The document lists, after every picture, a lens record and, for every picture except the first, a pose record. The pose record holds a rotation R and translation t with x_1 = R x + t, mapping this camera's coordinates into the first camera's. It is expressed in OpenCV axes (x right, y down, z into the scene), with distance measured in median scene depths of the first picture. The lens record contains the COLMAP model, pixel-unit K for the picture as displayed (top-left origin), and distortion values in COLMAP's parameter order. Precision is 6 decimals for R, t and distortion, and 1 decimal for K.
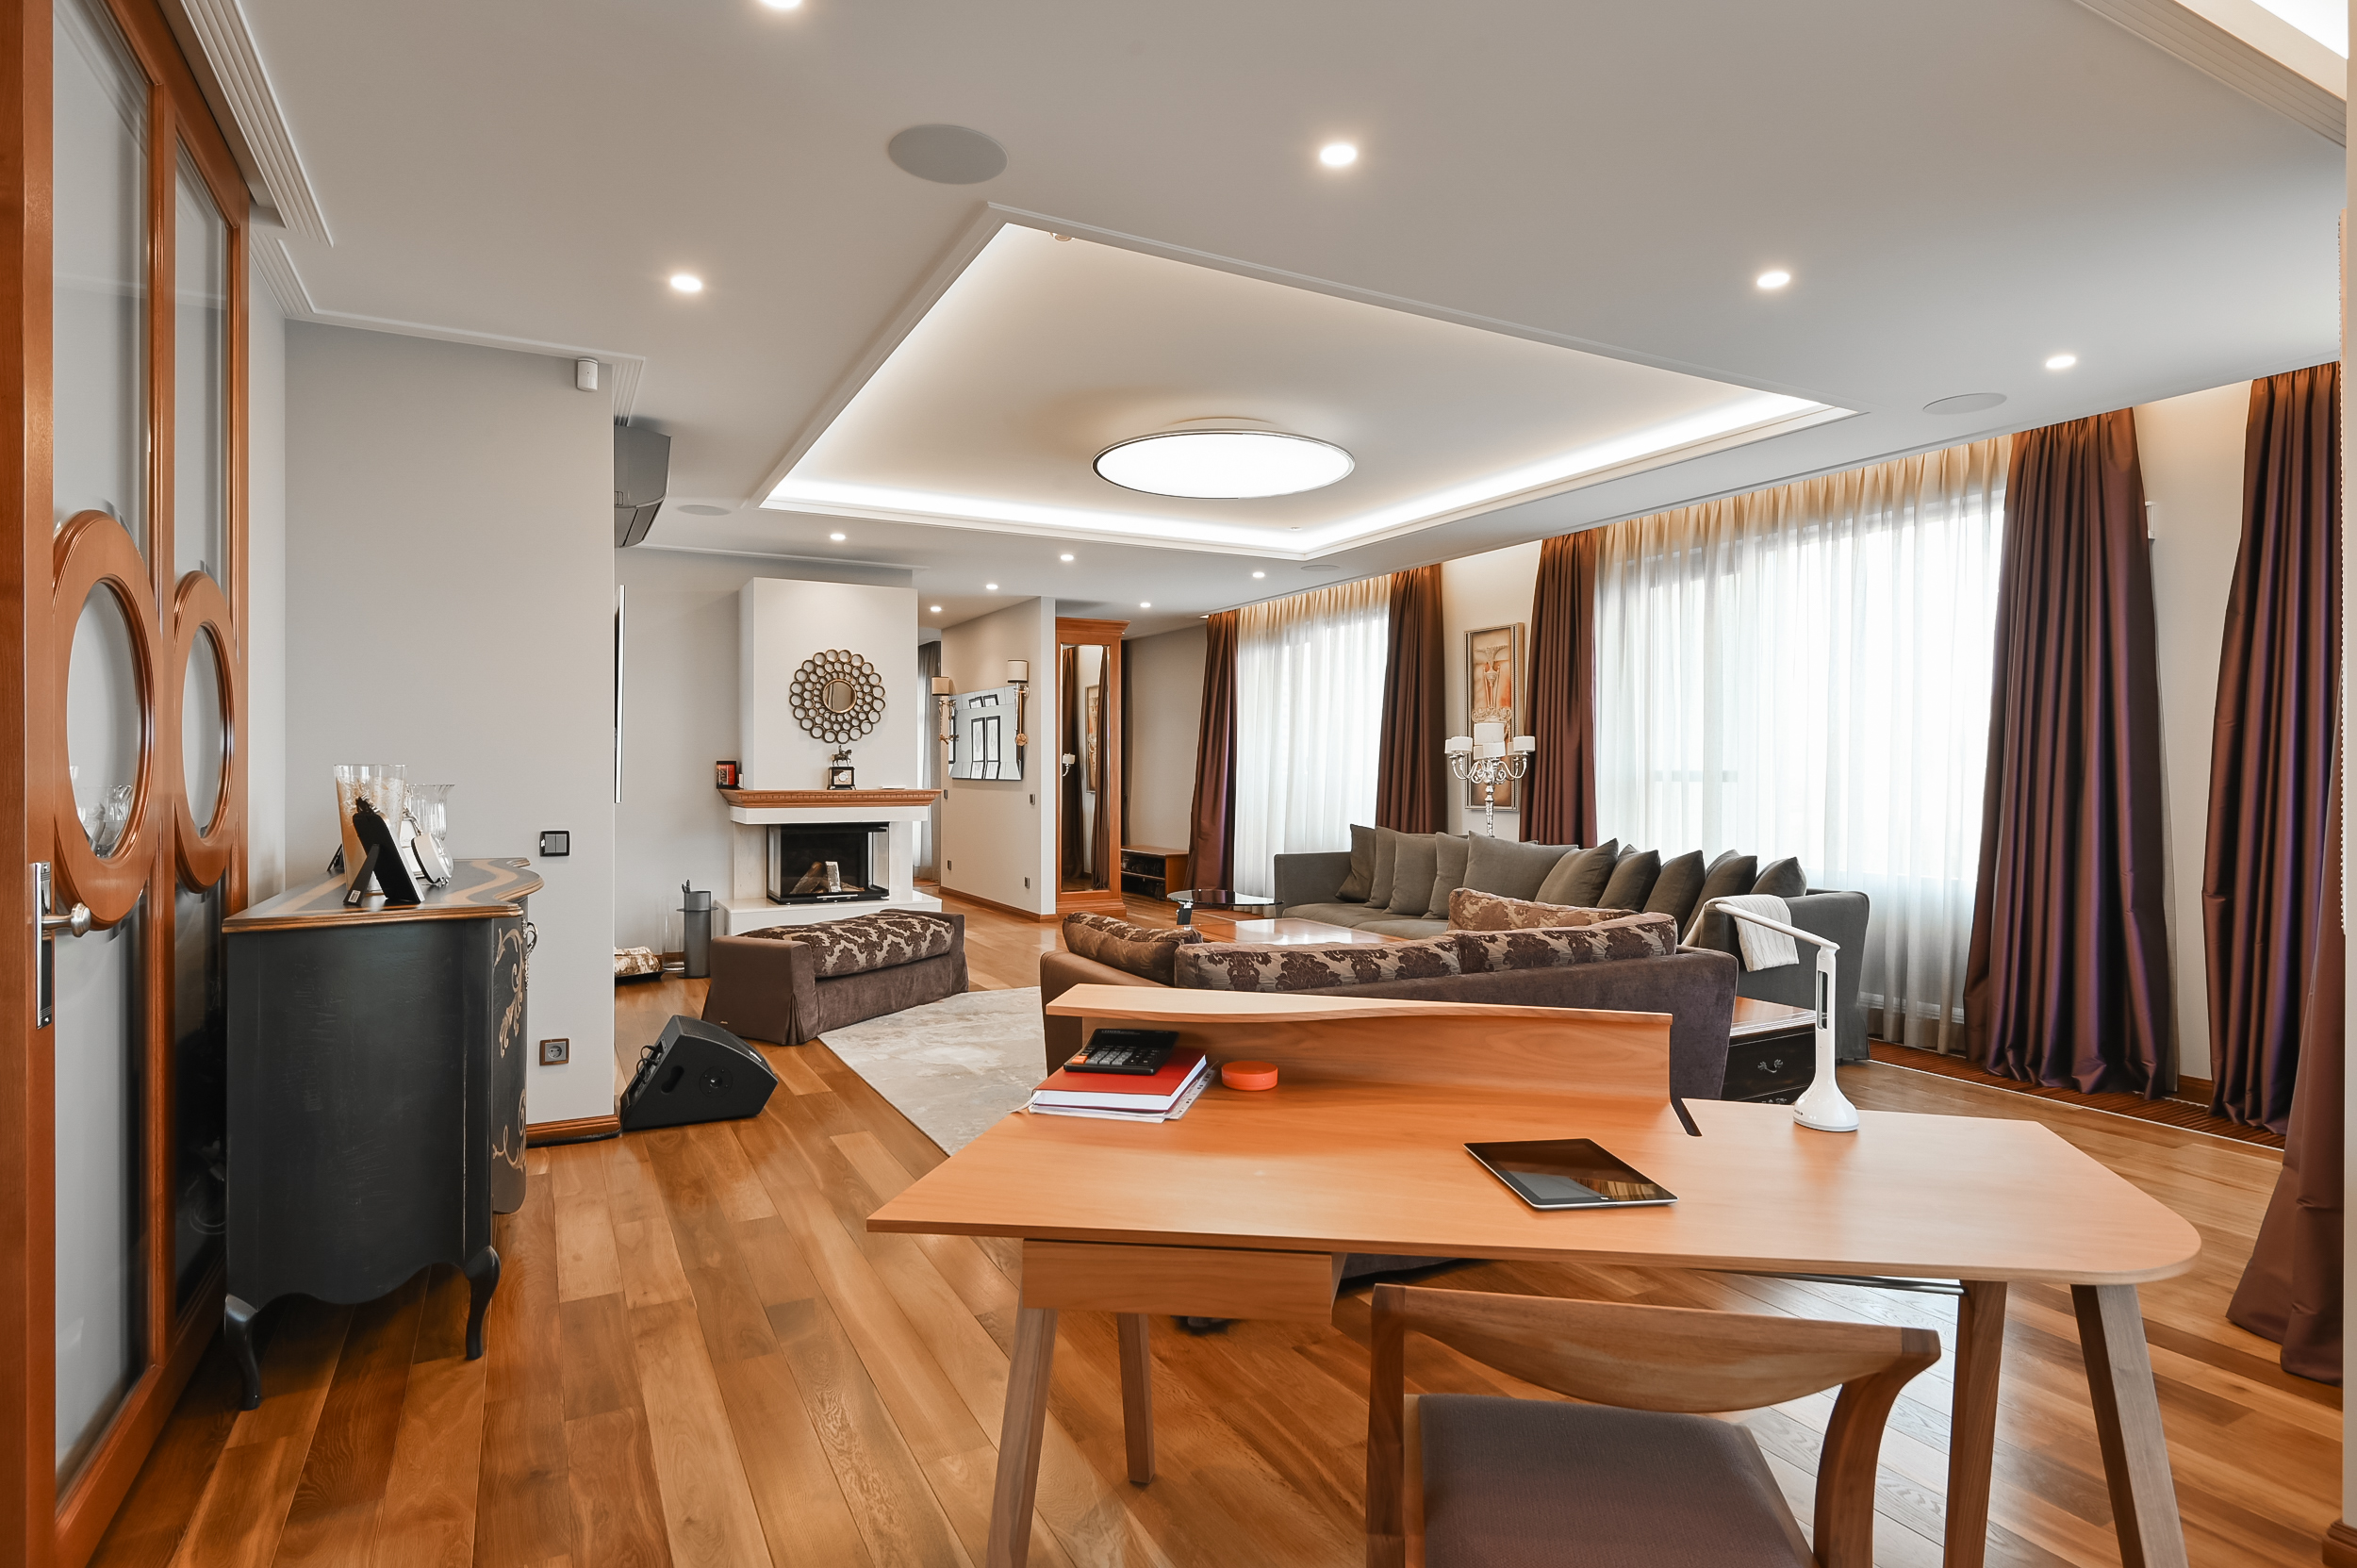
lens RADIAL K [[1212.1, 0, 1178.5], [0, 1212.1, 784.0], [0, 0, 1]] dist [0.000048, -0.000308]
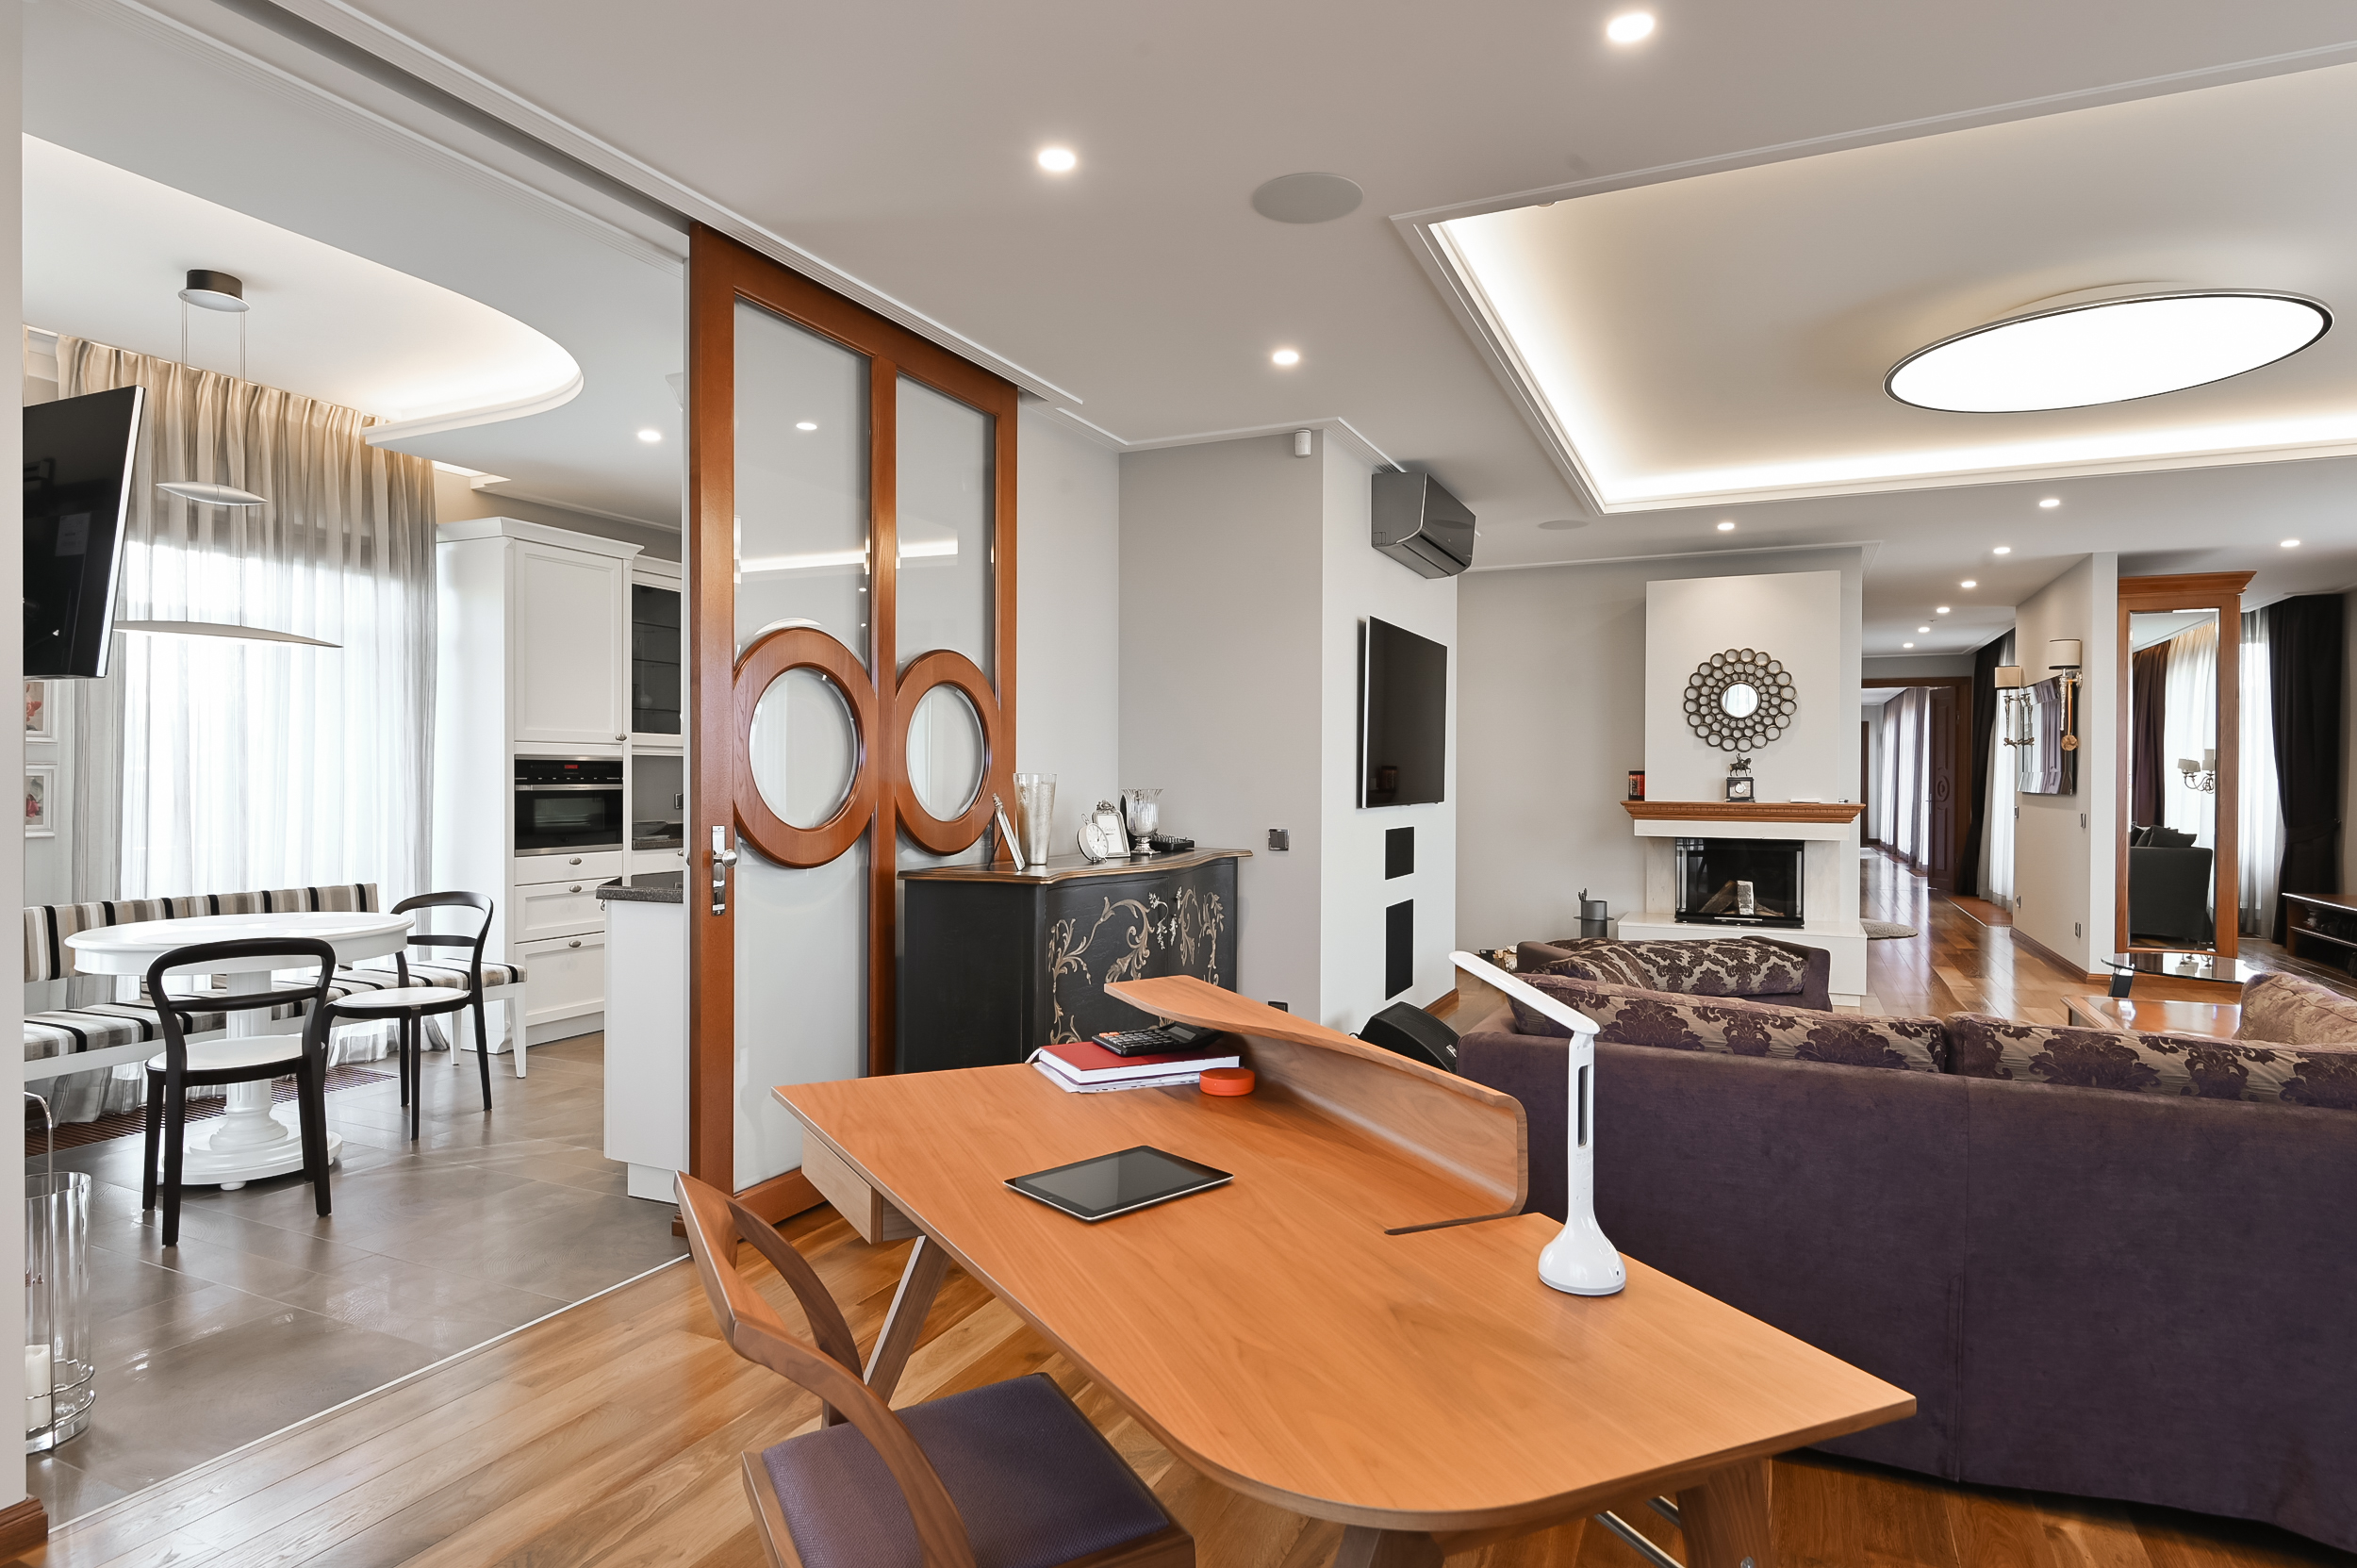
lens RADIAL K [[1273.0, 0, 1178.5], [0, 1273.0, 784.0], [0, 0, 1]] dist [0.002515, -0.001317]
pose [[0.601665, 0.006333, -0.798724, 0.232555], [-0.014537, 0.999890, -0.003022, -0.000038], [0.798617, 0.013429, 0.601690, 0.087373]]
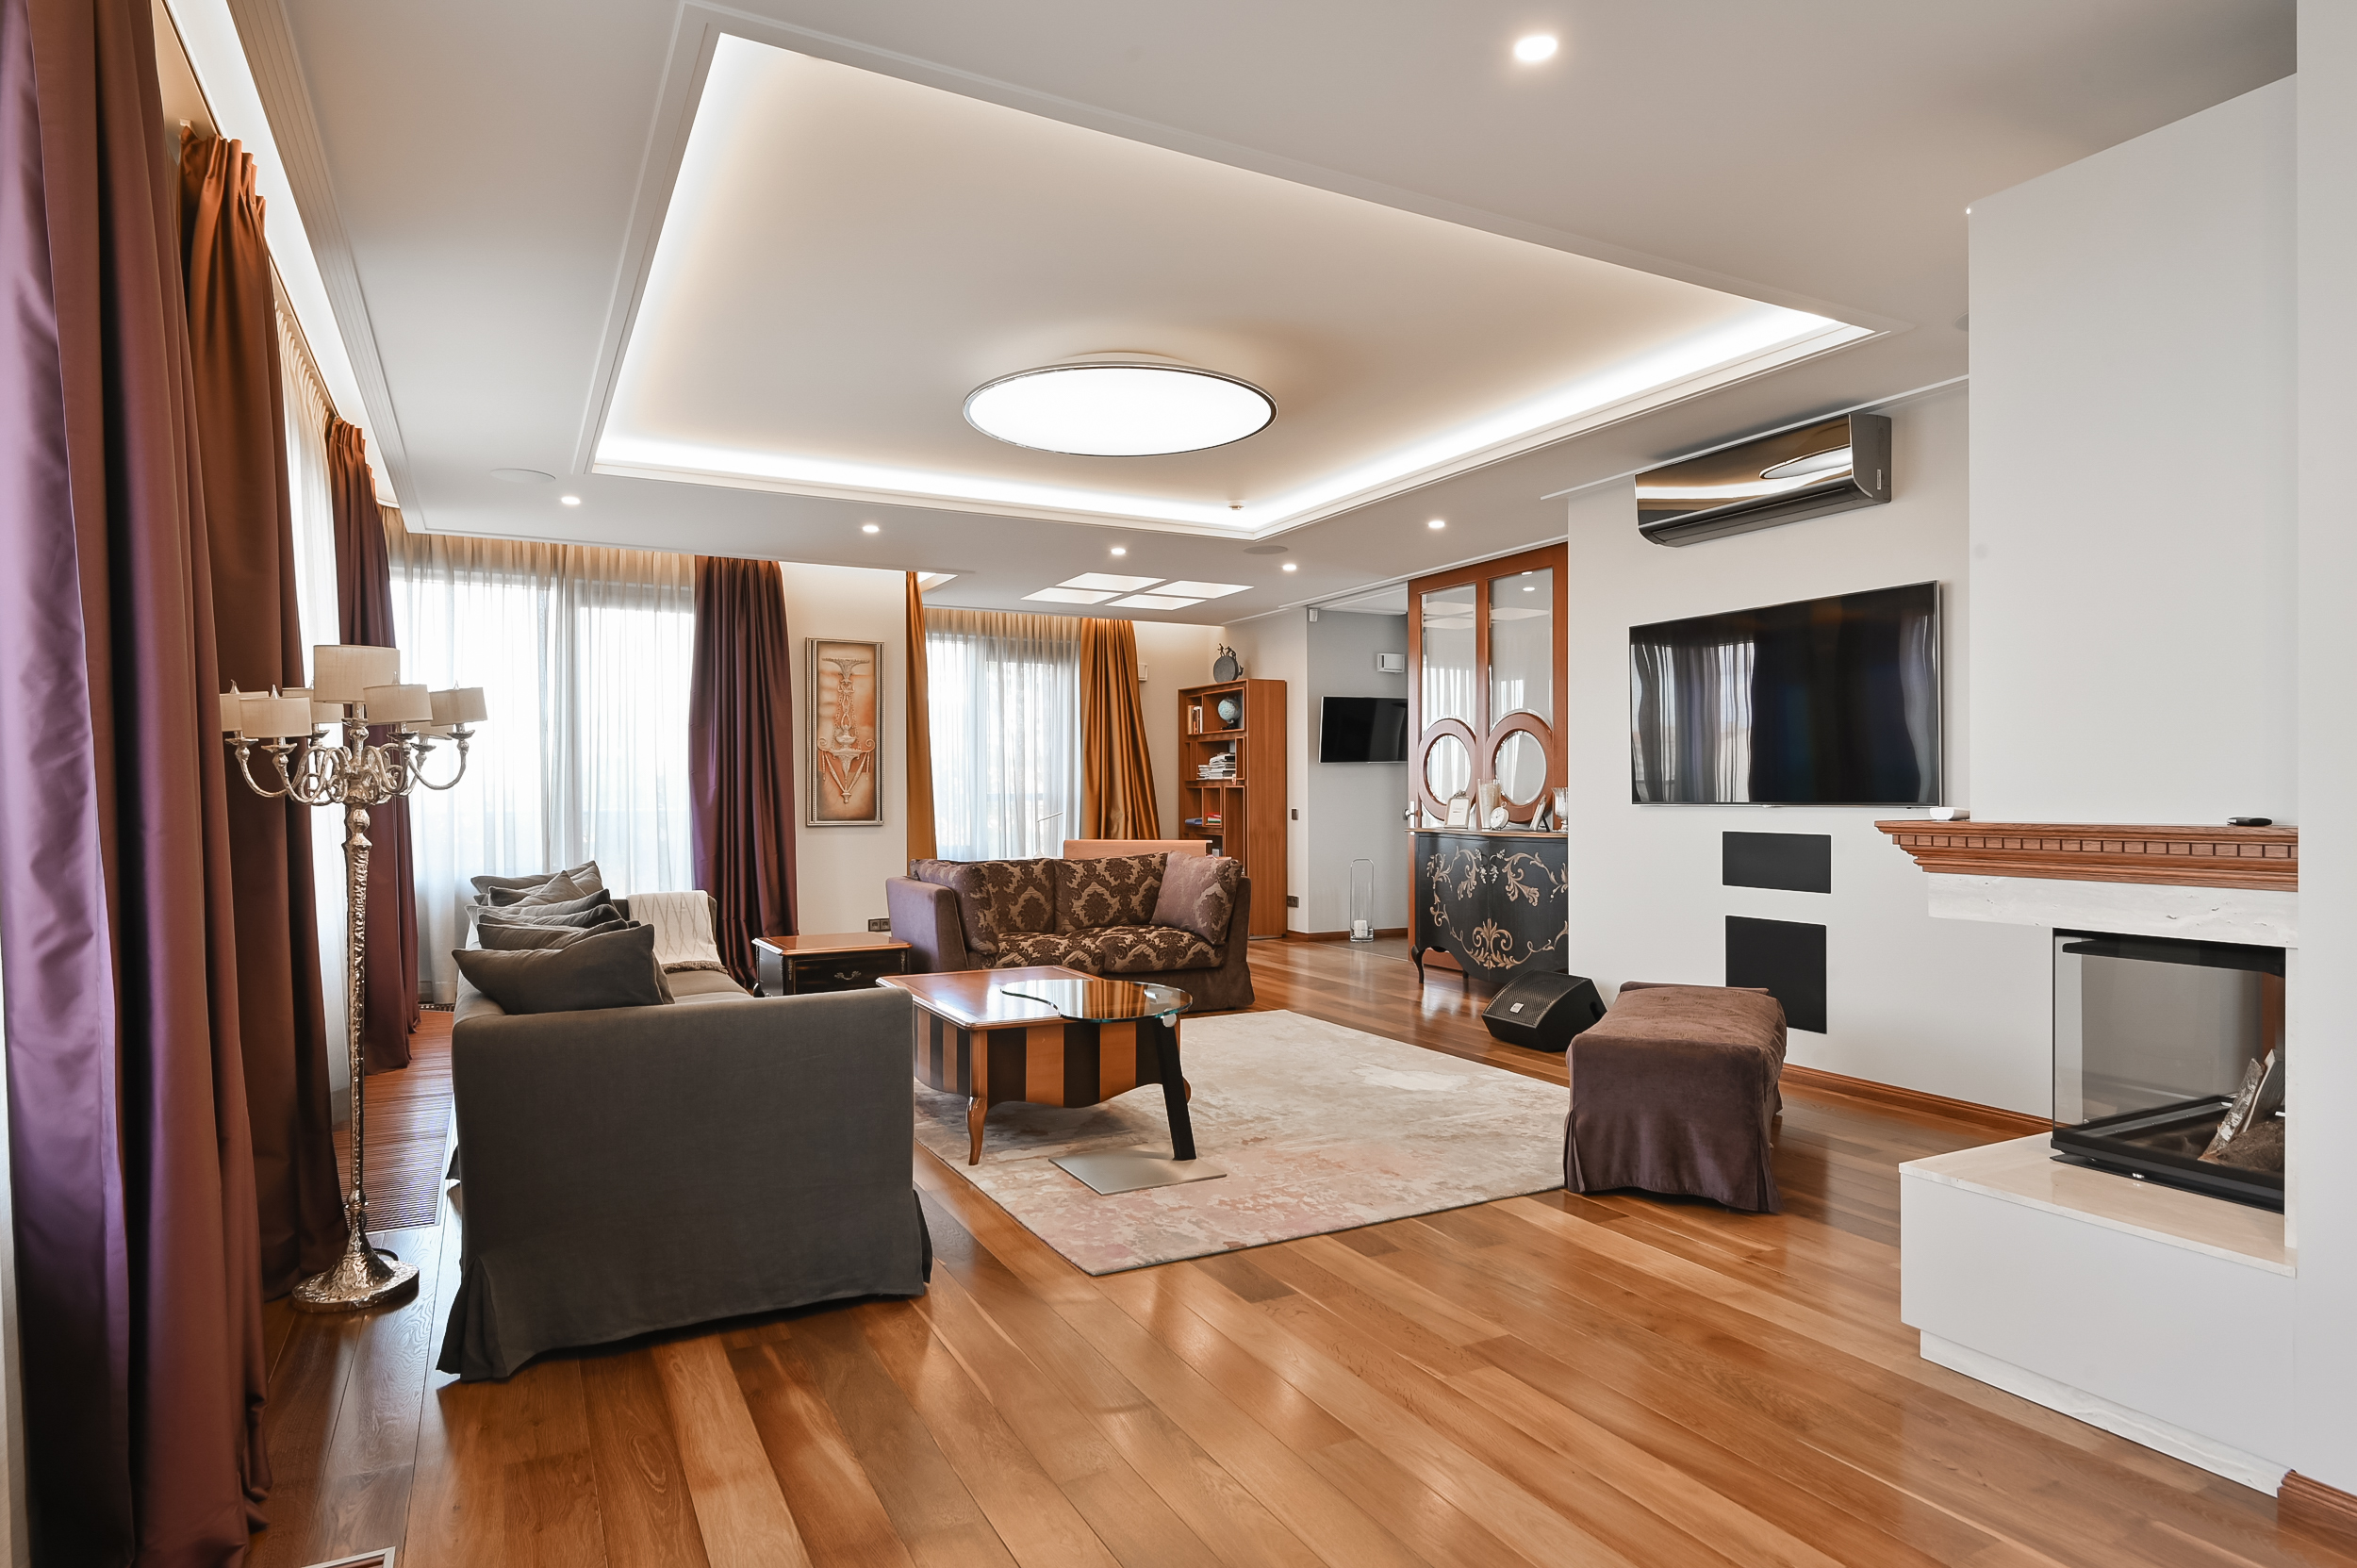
lens RADIAL K [[1279.4, 0, 1178.5], [0, 1279.4, 784.0], [0, 0, 1]] dist [-0.000570, -0.000027]
pose [[-0.999775, 0.012288, 0.017282, -0.016434], [0.012456, 0.999876, 0.009653, -0.014143], [-0.017161, 0.009866, -0.999804, 1.388425]]
